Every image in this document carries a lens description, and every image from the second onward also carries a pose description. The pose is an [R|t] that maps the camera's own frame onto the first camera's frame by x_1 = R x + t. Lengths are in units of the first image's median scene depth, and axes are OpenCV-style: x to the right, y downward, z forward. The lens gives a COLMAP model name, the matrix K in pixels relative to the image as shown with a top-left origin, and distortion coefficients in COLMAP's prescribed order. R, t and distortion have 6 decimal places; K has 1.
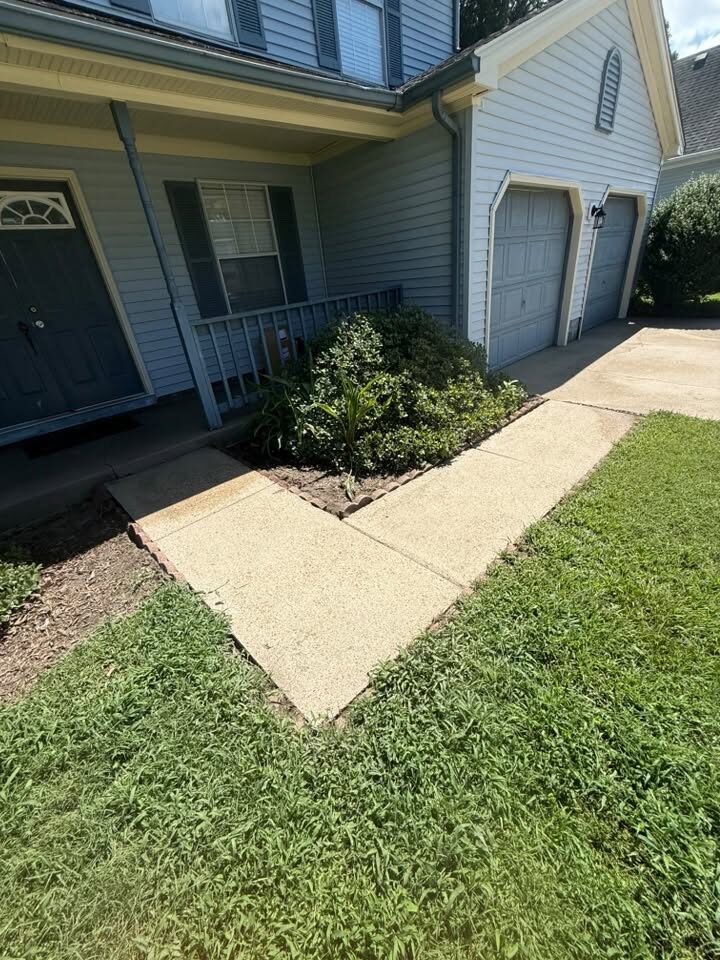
lens RADIAL K [[383.6, 0, 360.0], [0, 383.6, 480.0], [0, 0, 1]] dist [-0.000098, 0.000318]
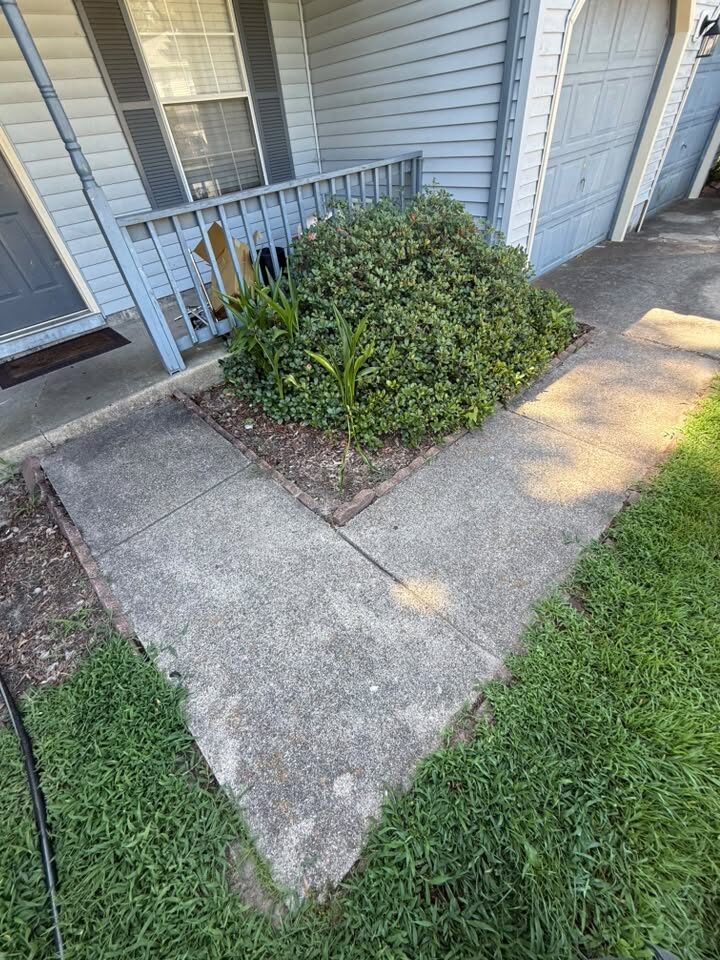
lens RADIAL K [[383.6, 0, 360.0], [0, 383.6, 480.0], [0, 0, 1]] dist [-0.000098, 0.000318]
pose [[0.999894, 0.013542, 0.005315, -0.003225], [-0.014461, 0.965062, 0.261621, -0.113807], [-0.001586, -0.261670, 0.965156, 0.161977]]
